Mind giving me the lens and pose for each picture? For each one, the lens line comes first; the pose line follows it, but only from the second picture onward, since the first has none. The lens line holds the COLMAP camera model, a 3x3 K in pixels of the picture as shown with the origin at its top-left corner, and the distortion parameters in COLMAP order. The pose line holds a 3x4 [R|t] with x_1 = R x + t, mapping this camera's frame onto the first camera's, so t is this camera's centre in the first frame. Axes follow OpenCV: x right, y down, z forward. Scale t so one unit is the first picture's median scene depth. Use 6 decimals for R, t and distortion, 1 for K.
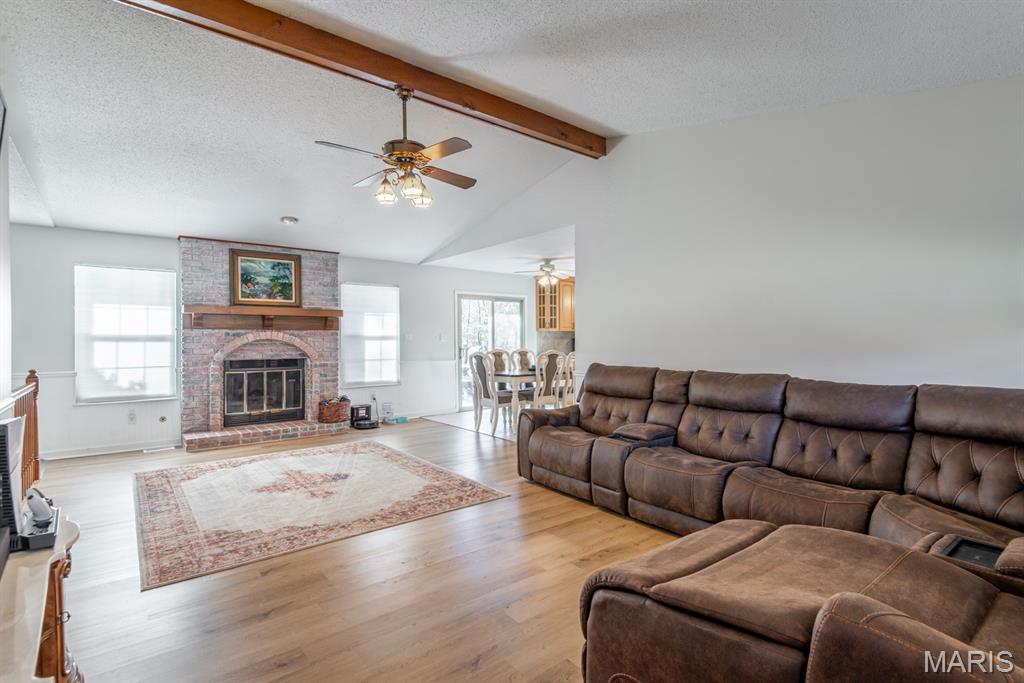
lens RADIAL K [[493.9, 0, 512.0], [0, 493.9, 341.5], [0, 0, 1]] dist [0.041552, -0.030027]
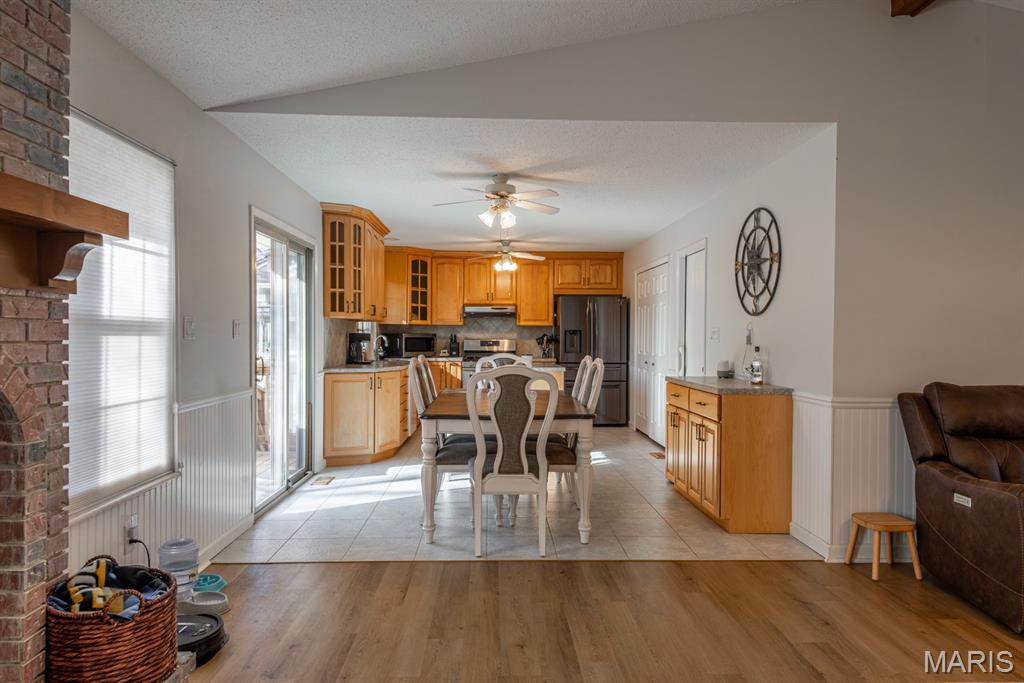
lens RADIAL K [[657.6, 0, 512.0], [0, 657.6, 341.5], [0, 0, 1]] dist [0.039710, -0.031180]
pose [[0.595075, 0.000863, 0.803670, -0.529836], [-0.005876, 0.999977, 0.003277, -0.001624], [-0.803649, -0.006673, 0.595066, 0.694347]]
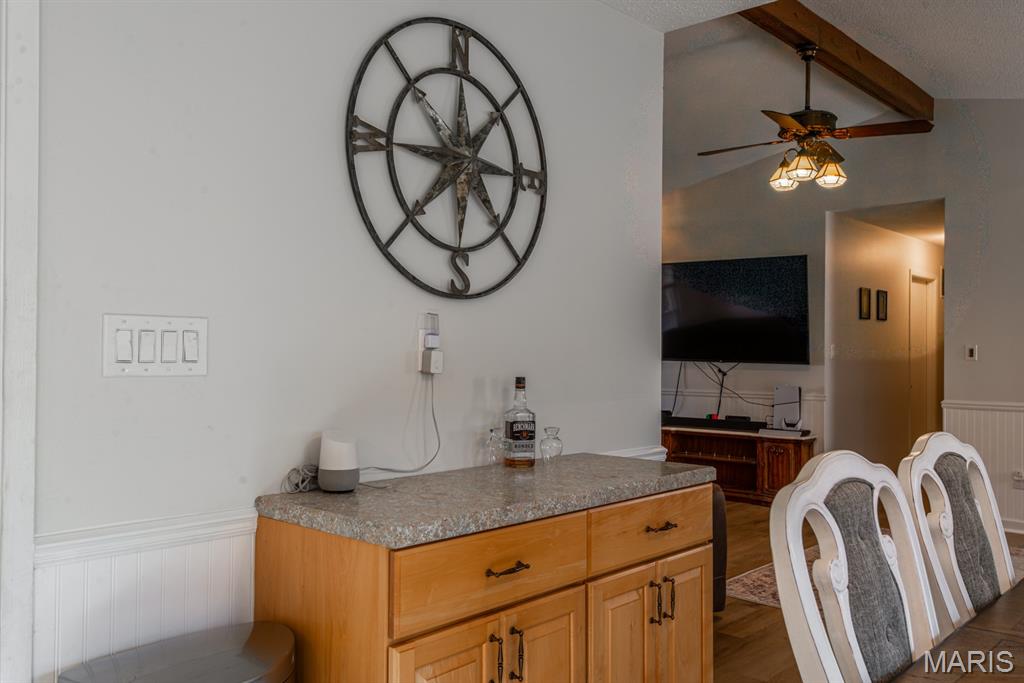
lens RADIAL K [[854.6, 0, 512.0], [0, 854.6, 341.5], [0, 0, 1]] dist [0.029319, -0.000108]
pose [[-0.986465, -0.006603, -0.163836, 0.273167], [-0.005984, 0.999973, -0.004271, -0.010627], [0.163860, -0.003233, -0.986478, 1.293072]]
